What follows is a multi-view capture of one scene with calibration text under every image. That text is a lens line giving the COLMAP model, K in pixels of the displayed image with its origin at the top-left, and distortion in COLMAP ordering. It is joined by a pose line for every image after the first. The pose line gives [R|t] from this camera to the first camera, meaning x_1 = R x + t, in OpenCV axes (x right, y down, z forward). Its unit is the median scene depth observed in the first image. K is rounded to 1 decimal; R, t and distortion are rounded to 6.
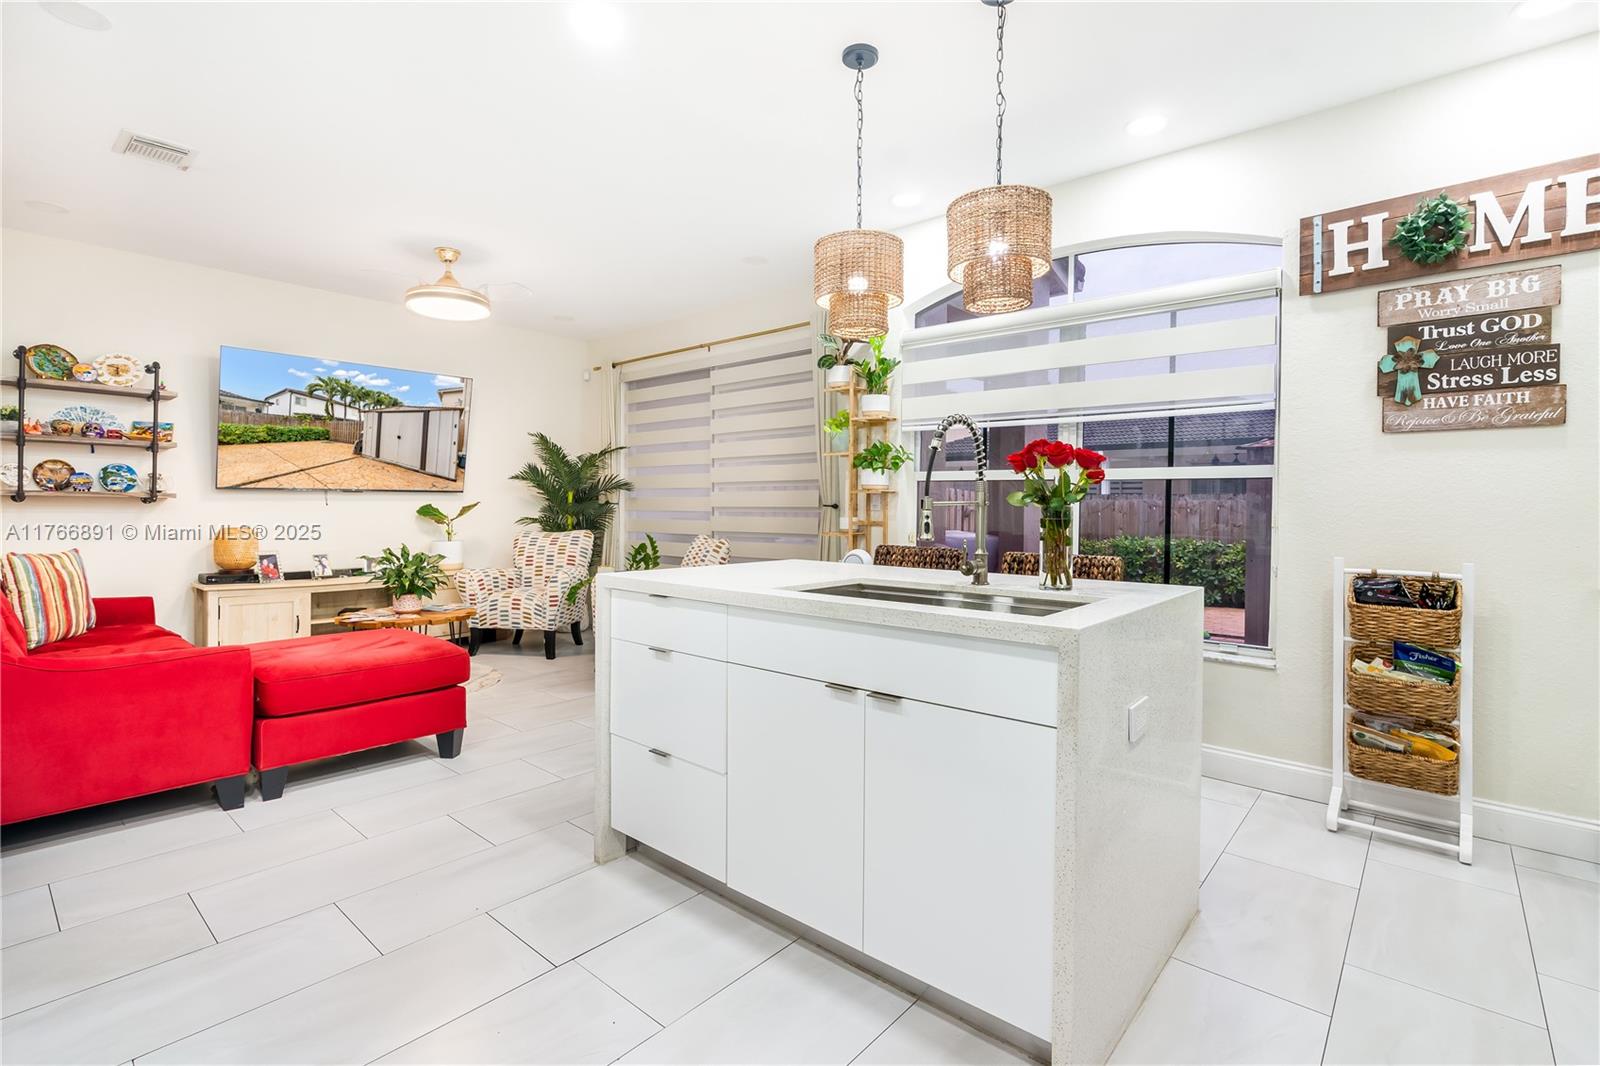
lens RADIAL K [[741.0, 0, 806.8], [0, 741.0, 520.2], [0, 0, 1]] dist [-0.009799, 0.000998]
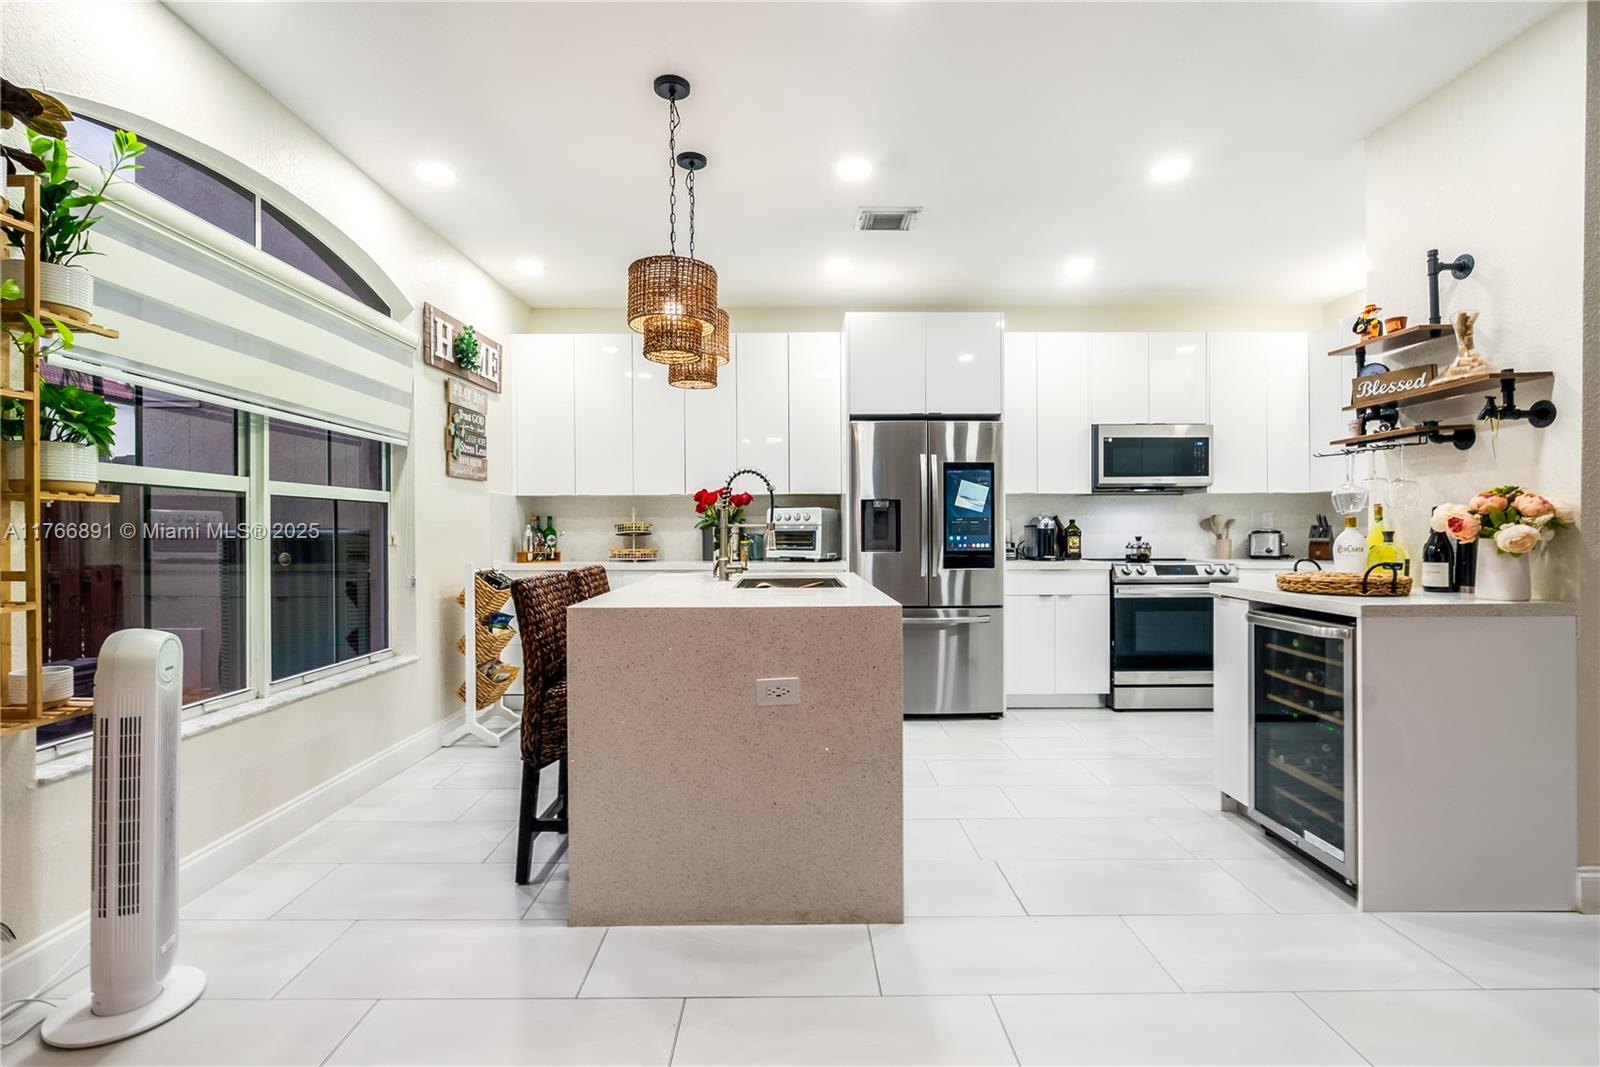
lens RADIAL K [[741.0, 0, 793.0], [0, 741.0, 532.8], [0, 0, 1]] dist [-0.009799, 0.000998]
pose [[-0.669825, -0.009291, 0.742460, -0.772340], [0.013144, 0.999617, 0.024367, -0.034852], [-0.742402, 0.026080, -0.669447, 1.523953]]
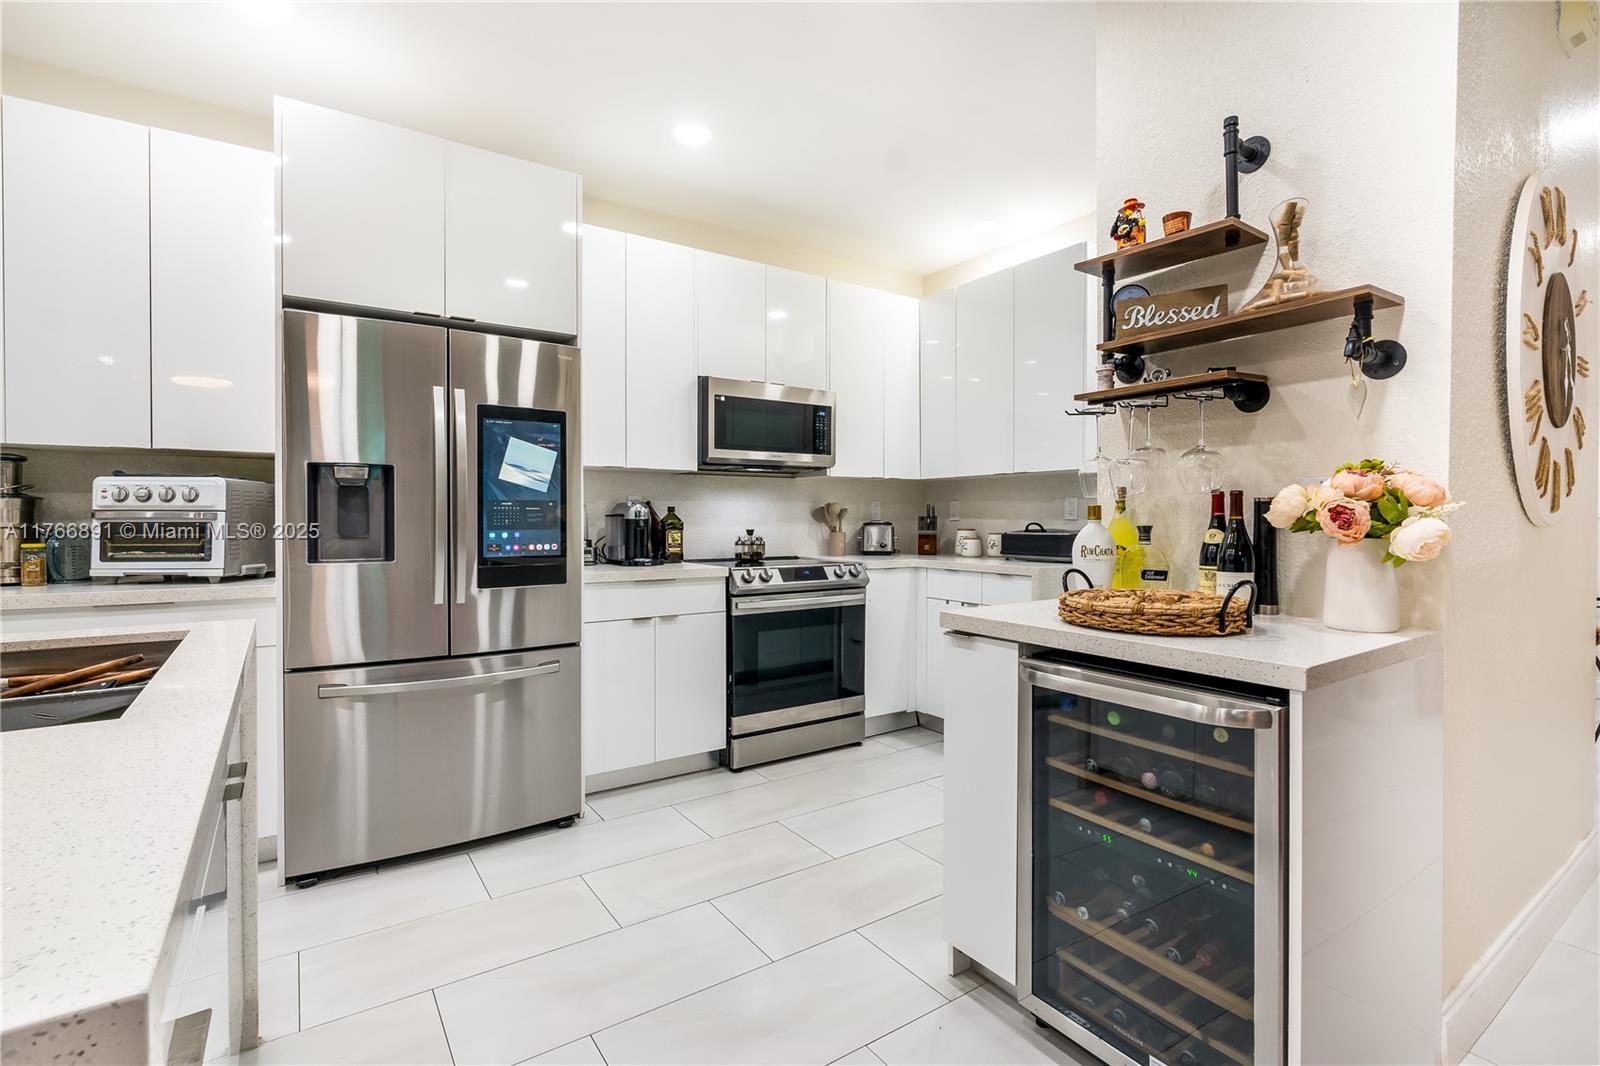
lens RADIAL K [[741.0, 0, 798.6], [0, 741.0, 524.6], [0, 0, 1]] dist [-0.009799, 0.000998]
pose [[-0.971461, -0.010967, 0.236945, -0.398834], [-0.003639, 0.999502, 0.031342, -0.023670], [-0.237171, 0.029585, -0.971017, 0.997477]]
